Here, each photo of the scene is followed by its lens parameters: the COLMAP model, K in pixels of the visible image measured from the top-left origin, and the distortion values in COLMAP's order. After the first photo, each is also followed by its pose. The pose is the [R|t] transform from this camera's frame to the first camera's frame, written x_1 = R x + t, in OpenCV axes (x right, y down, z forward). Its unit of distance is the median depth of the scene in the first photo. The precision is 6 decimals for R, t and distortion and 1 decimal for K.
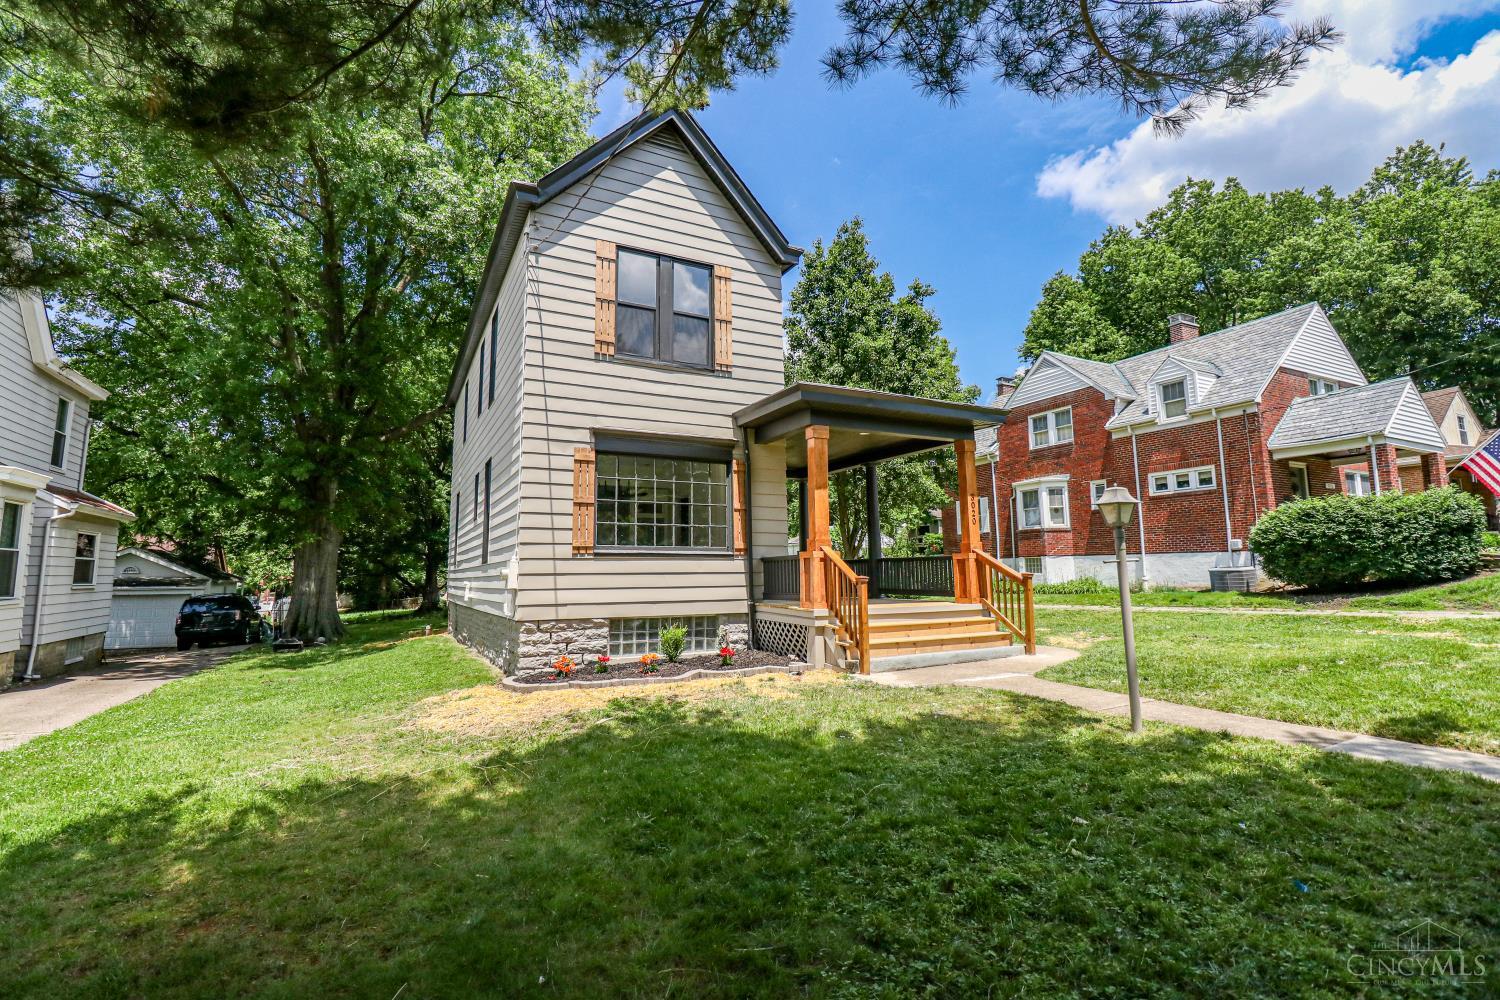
lens RADIAL K [[689.8, 0, 735.4], [0, 689.8, 484.0], [0, 0, 1]] dist [0.001015, -0.013537]
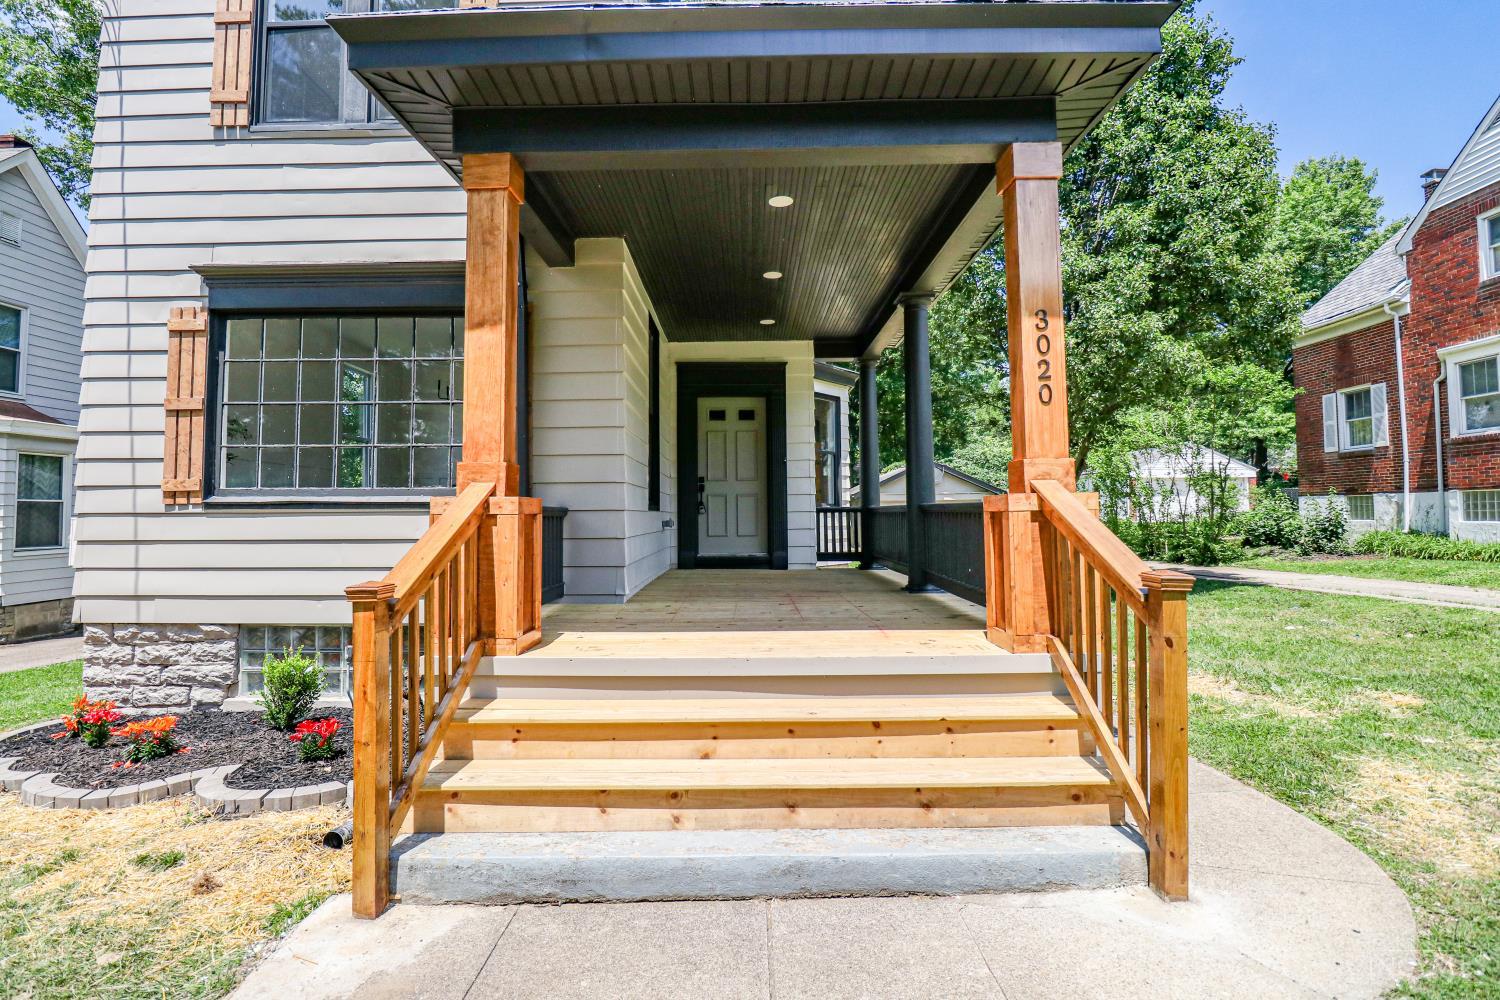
lens RADIAL K [[689.8, 0, 735.4], [0, 689.8, 484.0], [0, 0, 1]] dist [0.001015, -0.013537]
pose [[0.888086, -0.017699, -0.459337, 0.263439], [0.060222, 0.995126, 0.078091, 0.044834], [0.455716, -0.097013, 0.884823, 0.467111]]
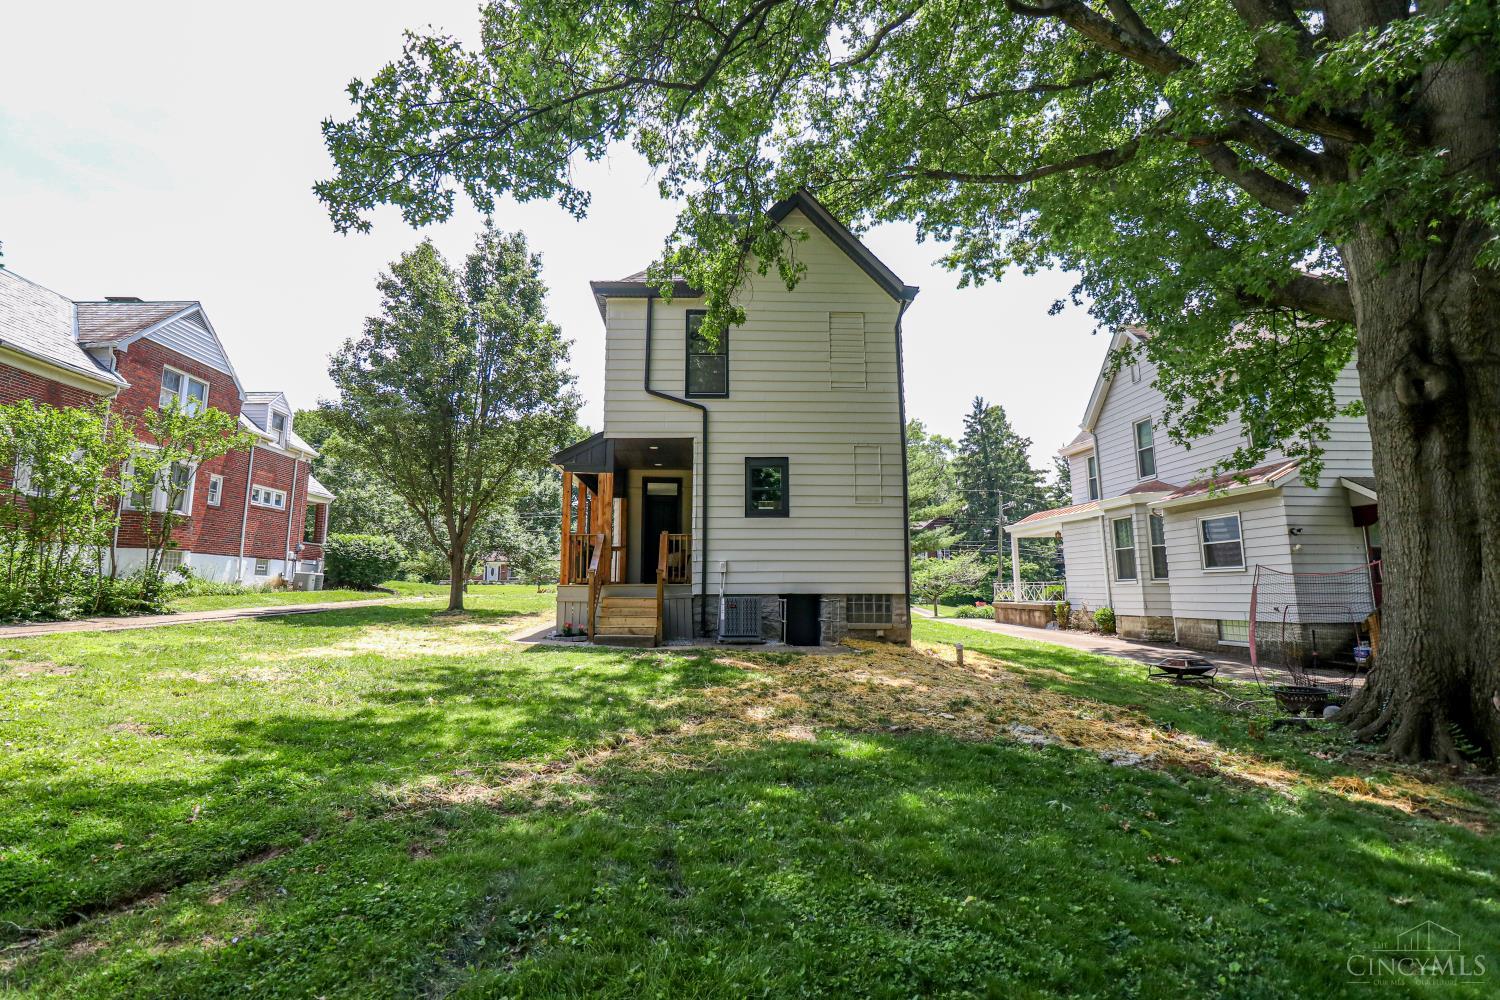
lens RADIAL K [[689.8, 0, 735.4], [0, 689.8, 484.0], [0, 0, 1]] dist [0.001015, -0.013537]
pose [[-0.911566, 0.072936, 0.404634, -0.732136], [-0.044100, 0.961118, -0.272593, 0.338733], [-0.408783, -0.266330, -0.872906, 2.230160]]
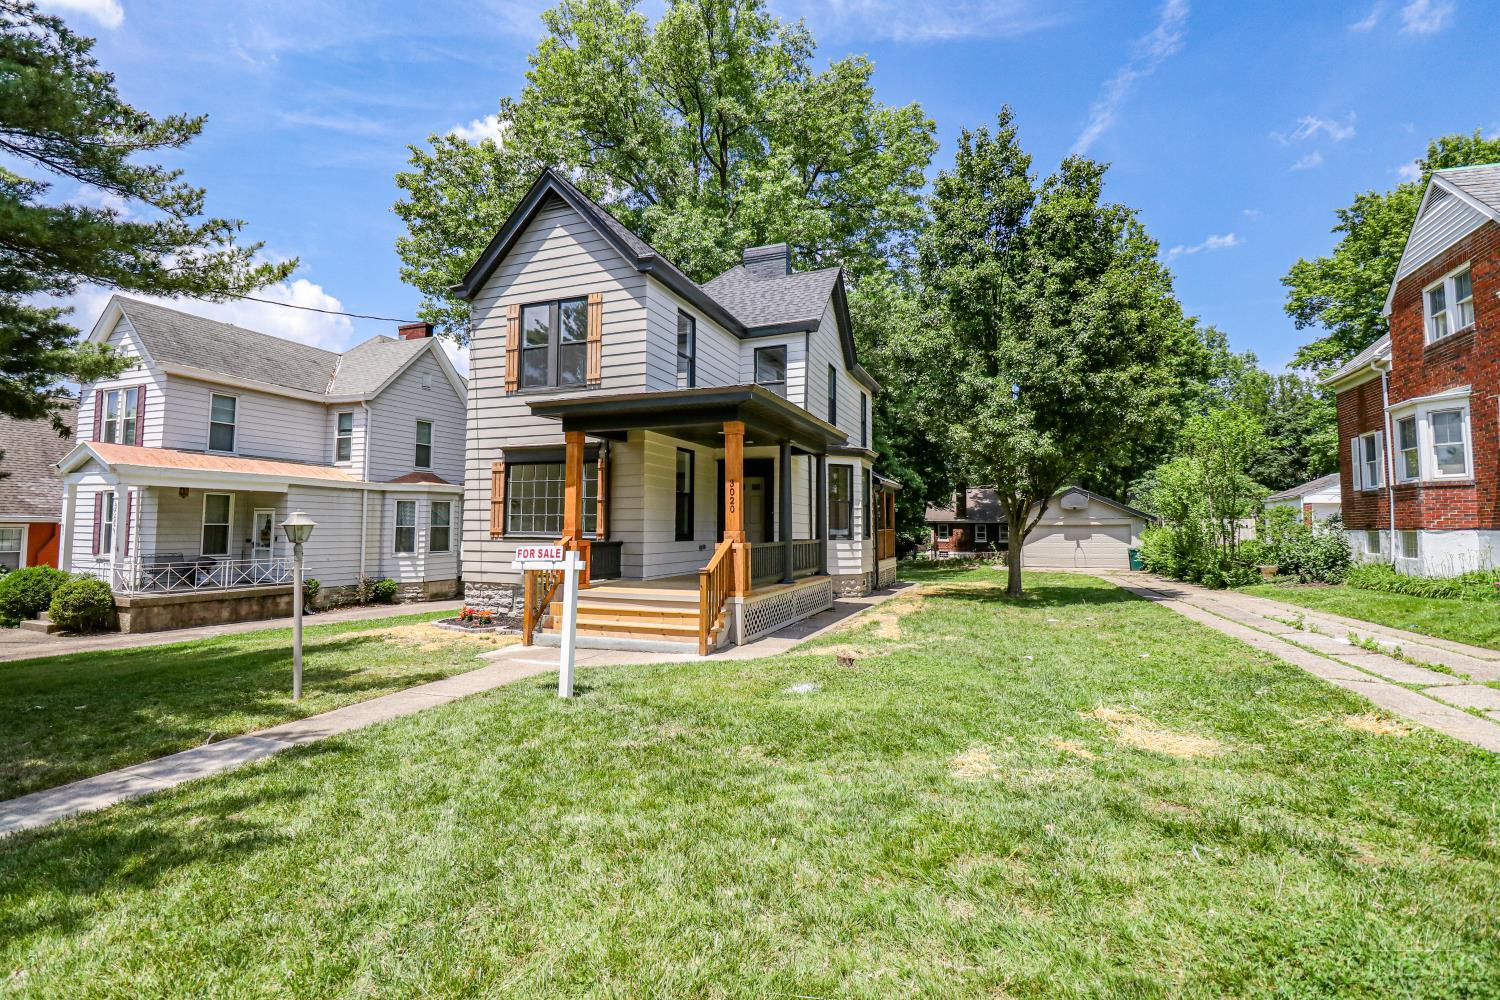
lens RADIAL K [[689.8, 0, 735.4], [0, 689.8, 484.0], [0, 0, 1]] dist [0.001015, -0.013537]
pose [[0.661418, -0.036212, -0.749143, 0.758308], [0.088658, 0.995606, 0.030150, -0.005080], [0.744759, -0.086359, 0.661722, 0.280795]]
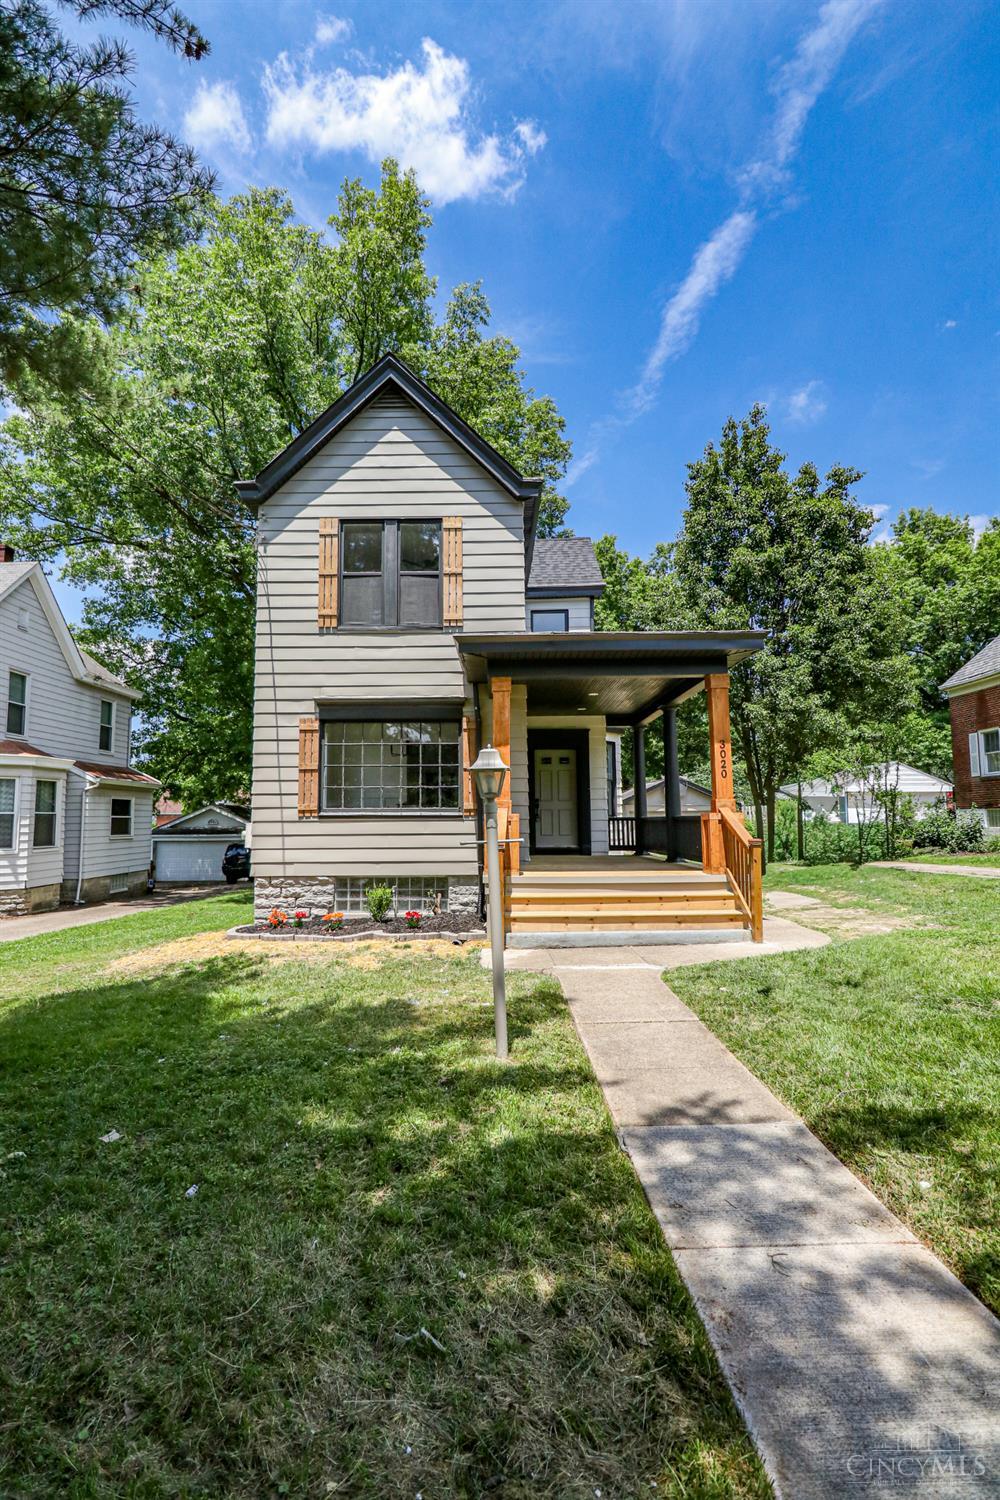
lens RADIAL K [[689.8, 0, 483.6], [0, 689.8, 764.1], [0, 0, 1]] dist [0.001015, -0.013537]
pose [[0.890035, -0.037039, -0.454384, 0.335342], [0.059741, 0.997575, 0.035701, -0.002200], [0.451960, -0.058920, 0.890090, 0.106525]]
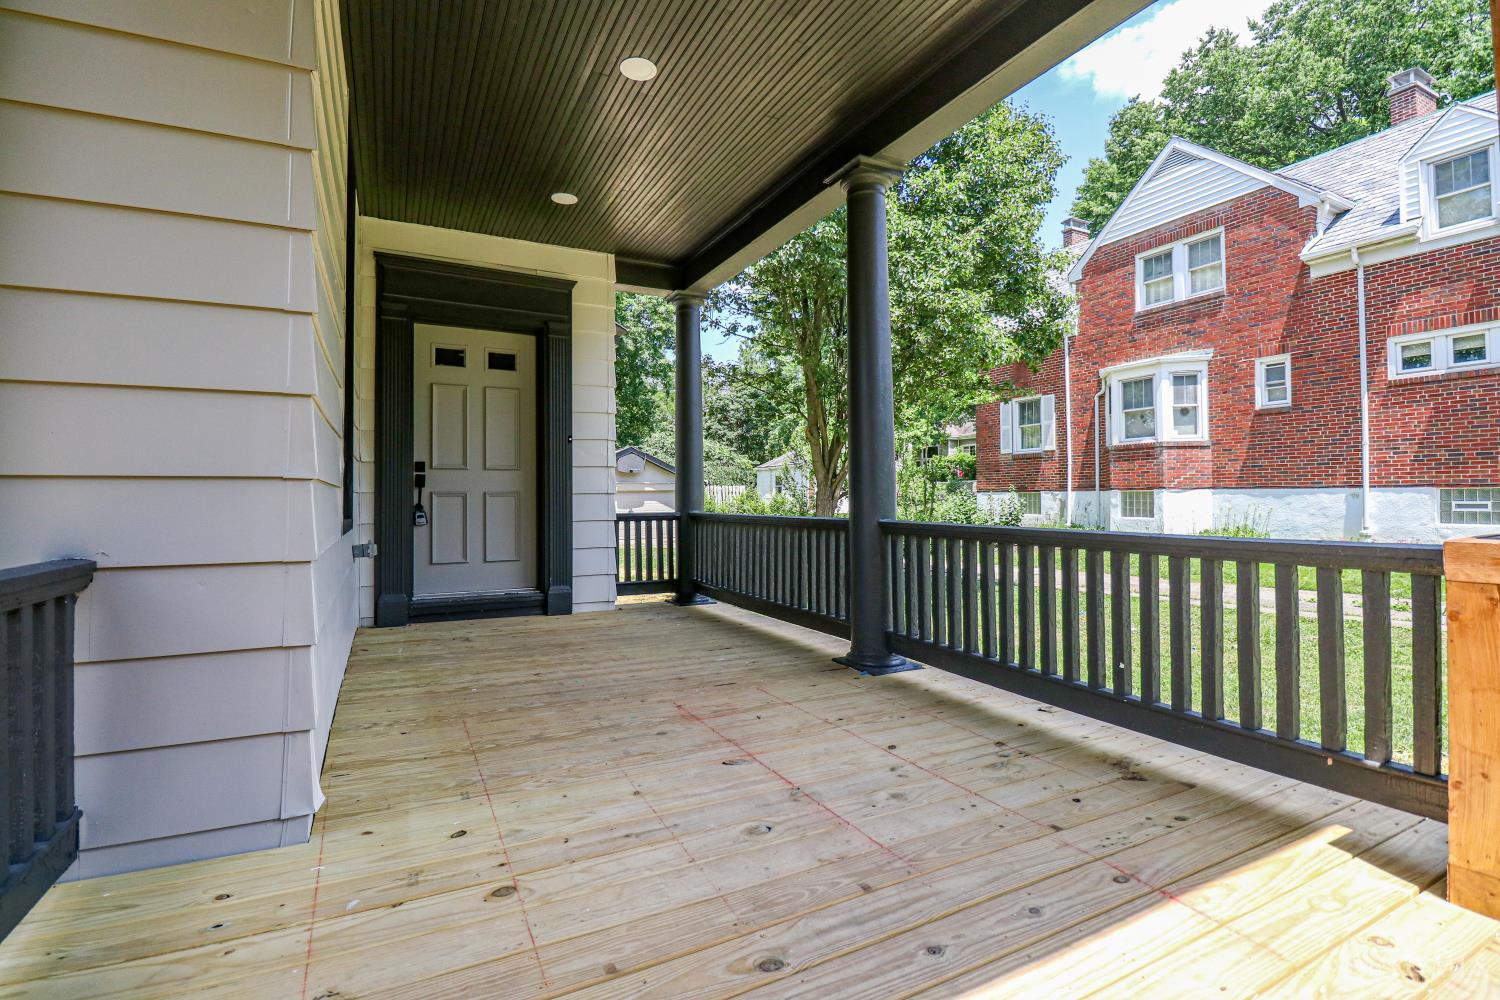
lens RADIAL K [[689.8, 0, 735.4], [0, 689.8, 484.0], [0, 0, 1]] dist [0.001015, -0.013537]
pose [[0.999993, 0.003272, 0.001559, 0.127177], [-0.003424, 0.993902, 0.110218, 0.055631], [-0.001189, -0.110223, 0.993906, 0.631252]]
